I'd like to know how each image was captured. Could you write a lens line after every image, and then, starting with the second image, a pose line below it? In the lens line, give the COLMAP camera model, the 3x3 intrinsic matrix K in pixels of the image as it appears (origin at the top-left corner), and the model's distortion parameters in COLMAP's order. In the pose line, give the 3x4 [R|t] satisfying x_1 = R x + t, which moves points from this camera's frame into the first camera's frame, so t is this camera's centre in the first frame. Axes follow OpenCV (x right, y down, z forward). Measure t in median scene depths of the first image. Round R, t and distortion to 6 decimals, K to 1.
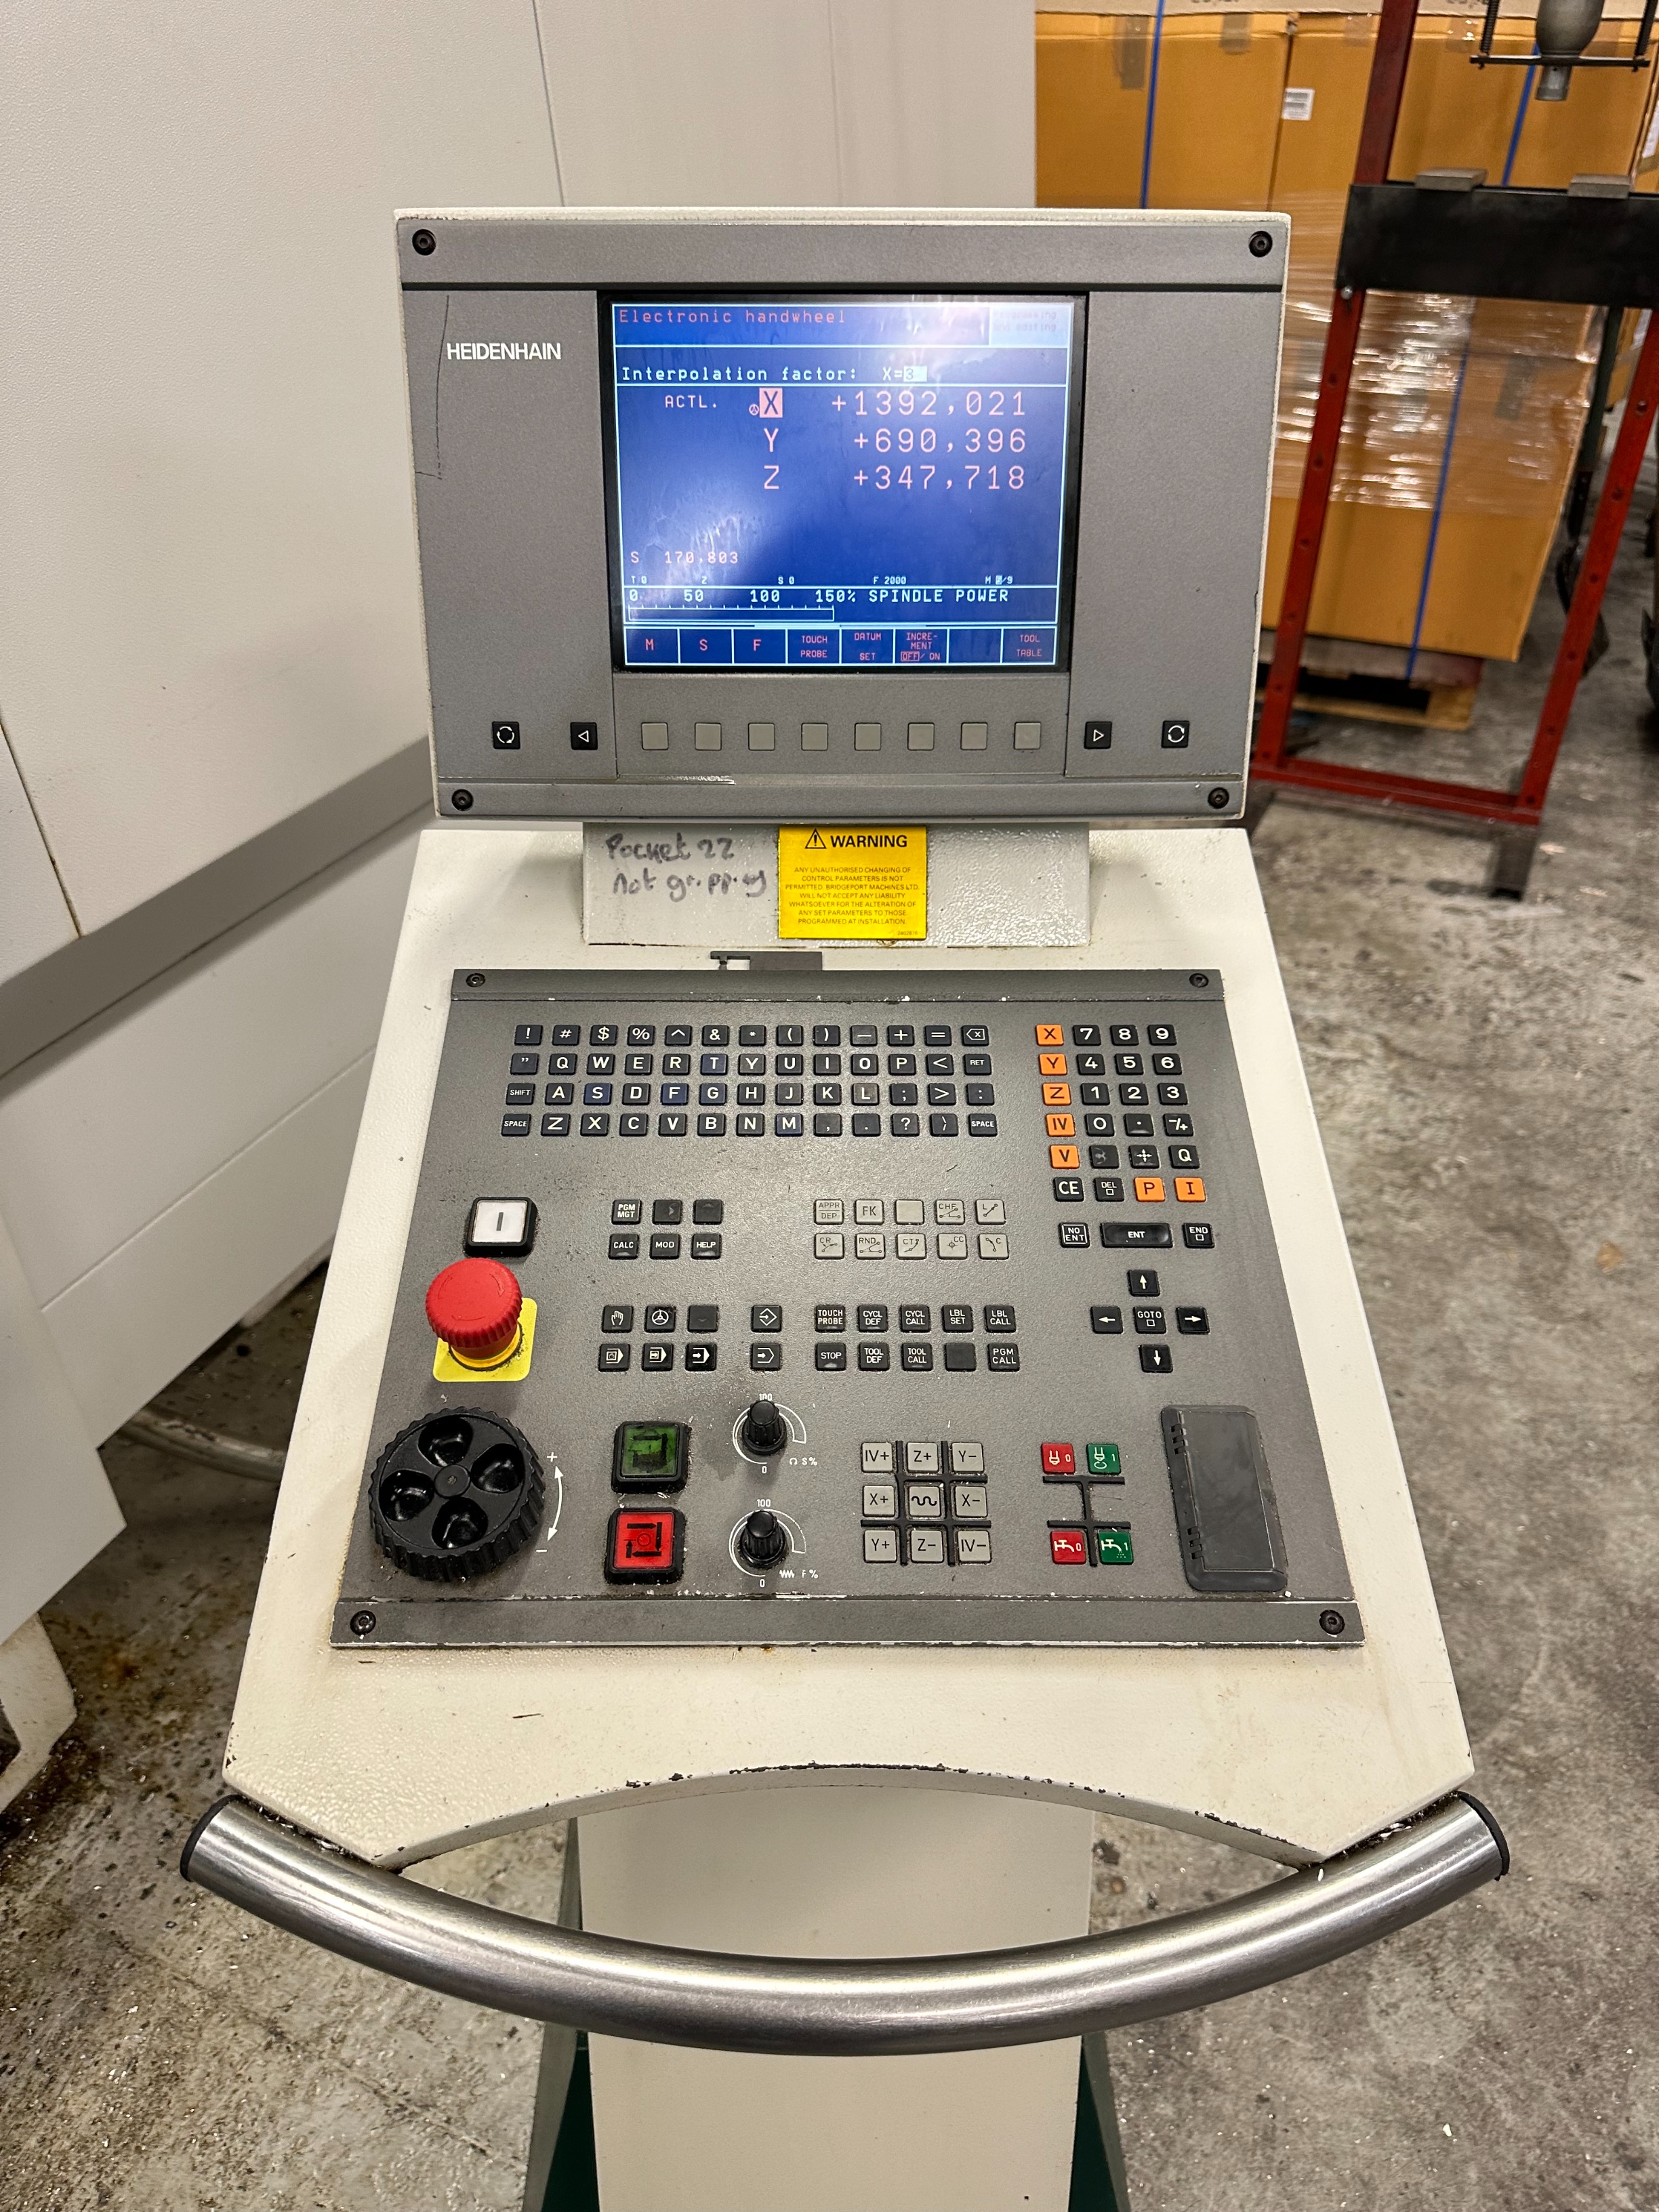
lens RADIAL K [[1560.1, 0, 811.8], [0, 1560.1, 1109.2], [0, 0, 1]] dist [0.044408, -0.057320]
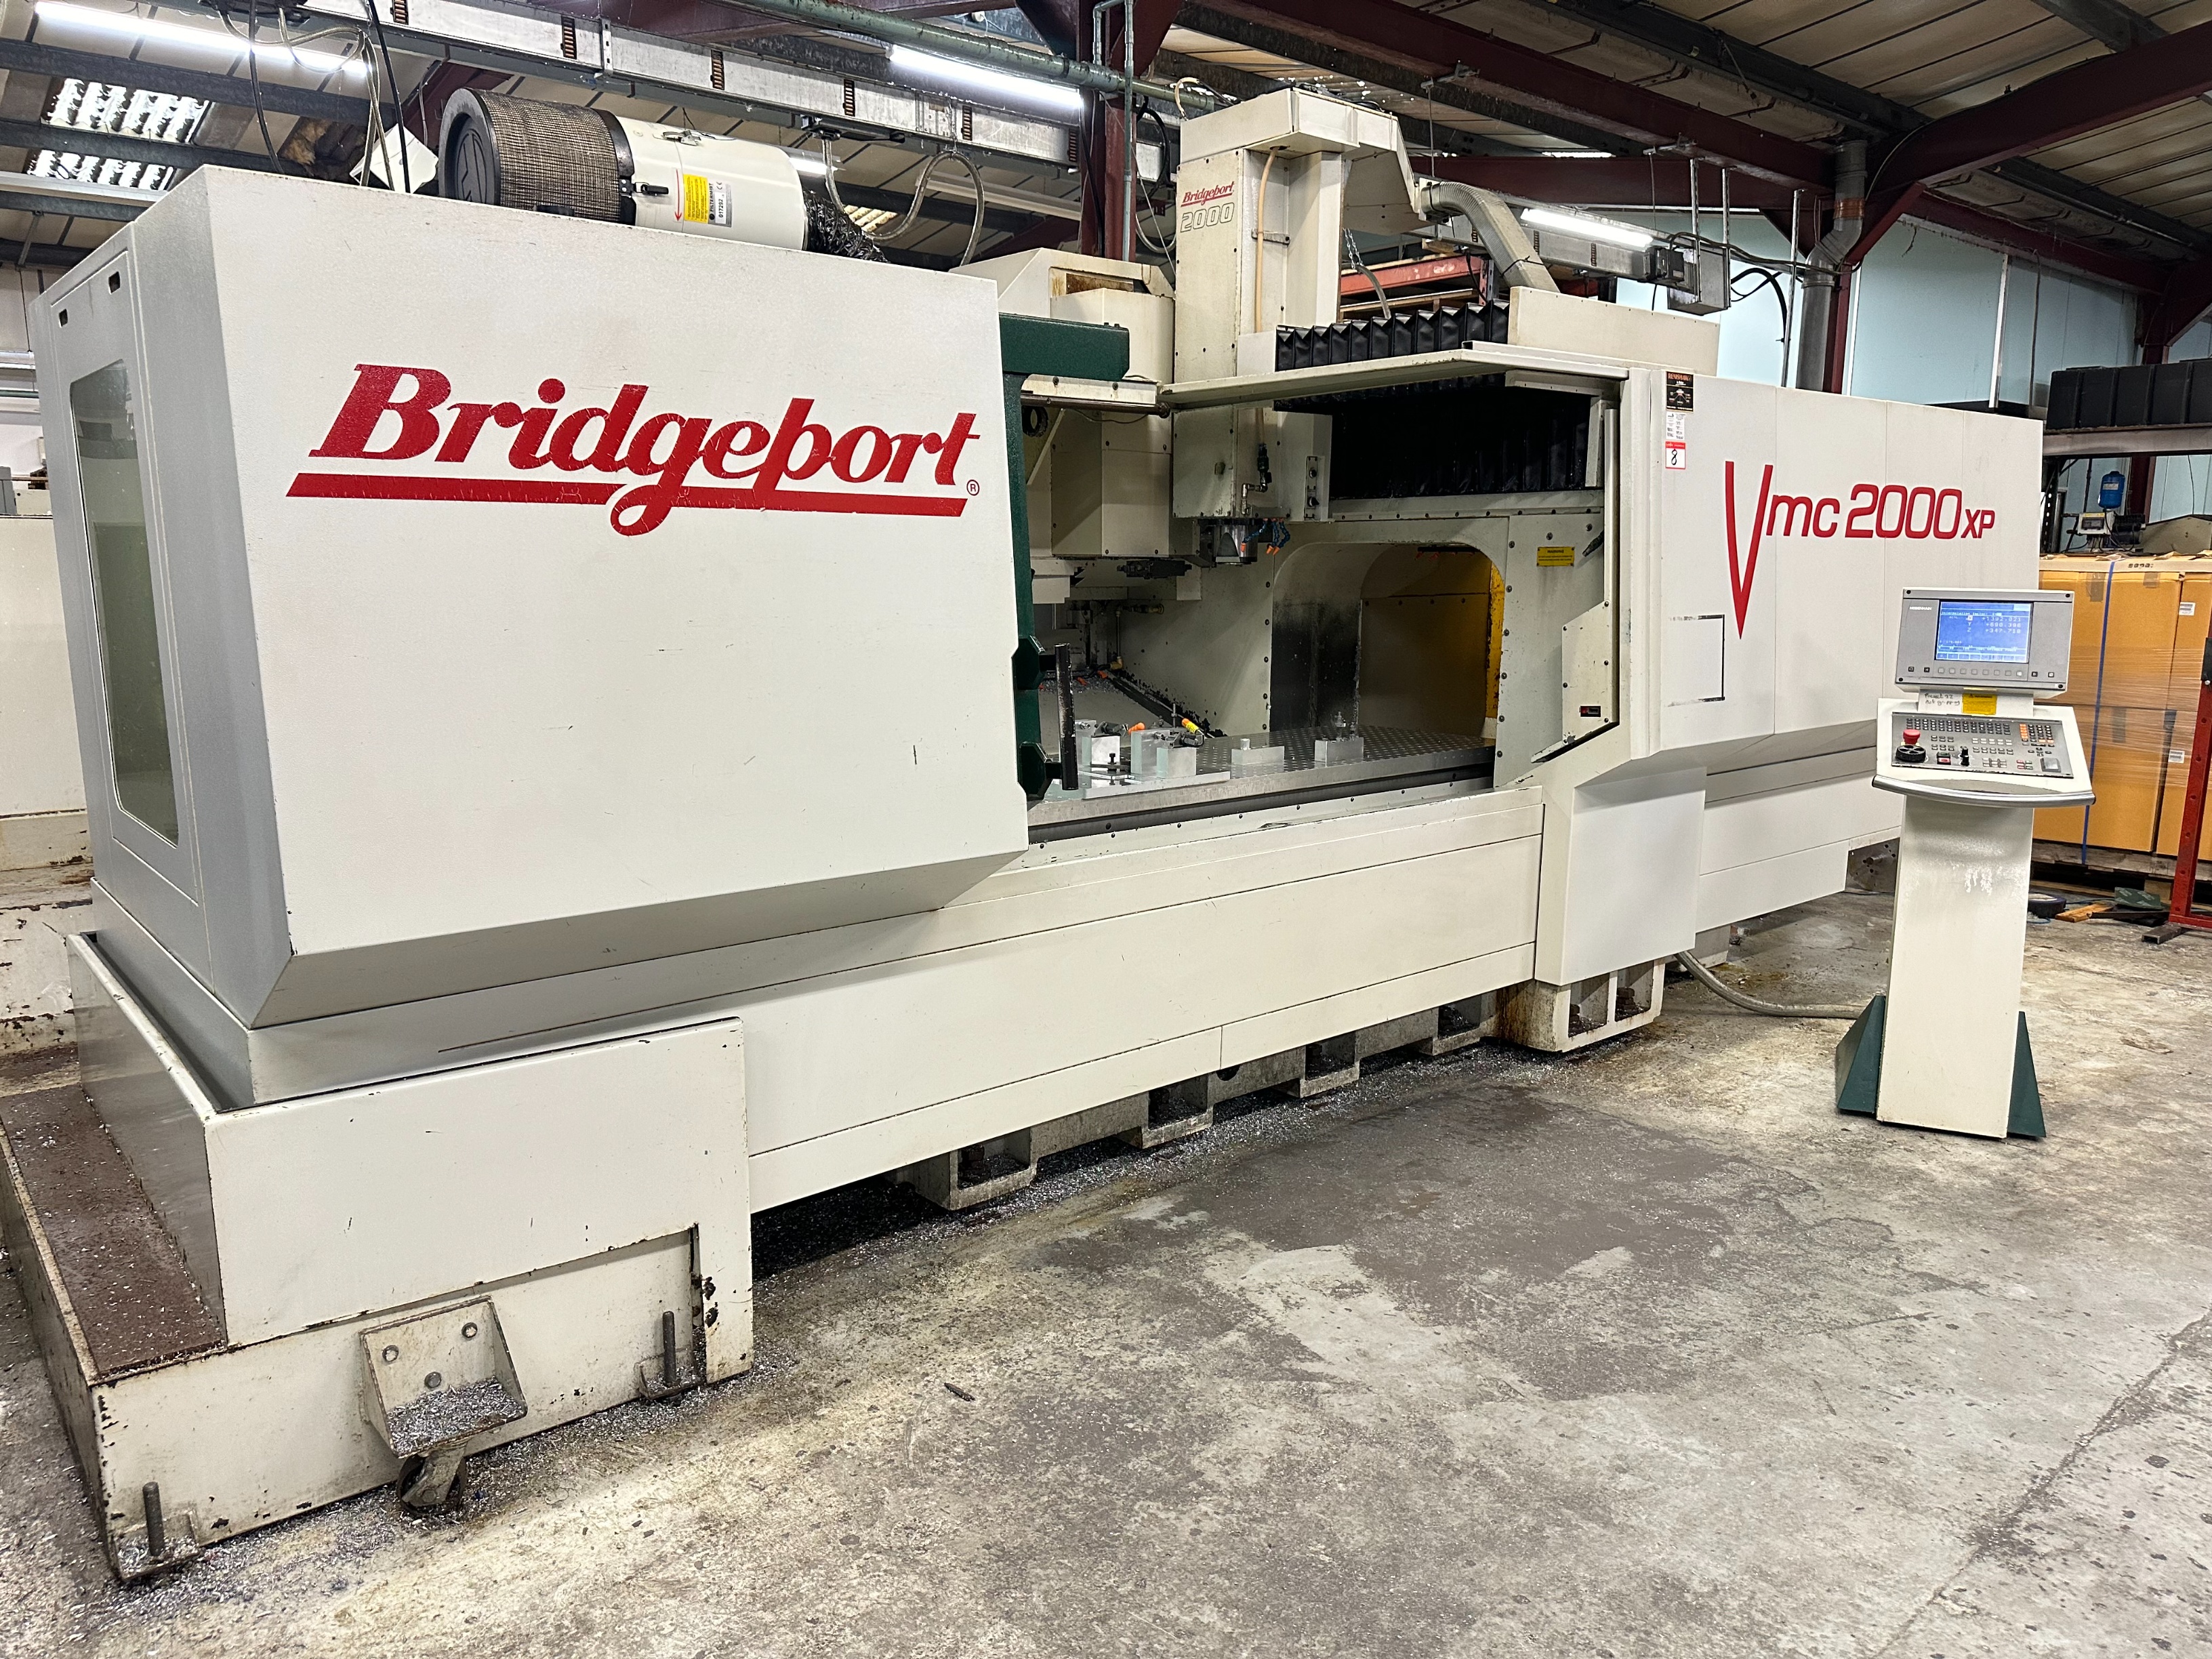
lens RADIAL K [[1560.1, 0, 1105.9], [0, 1560.1, 846.3], [0, 0, 1]] dist [0.044408, -0.057320]
pose [[0.908467, 0.088487, -0.408483, -0.254664], [-0.253447, 0.893770, -0.370055, 1.731280], [0.332344, 0.439711, 0.834387, -2.405570]]
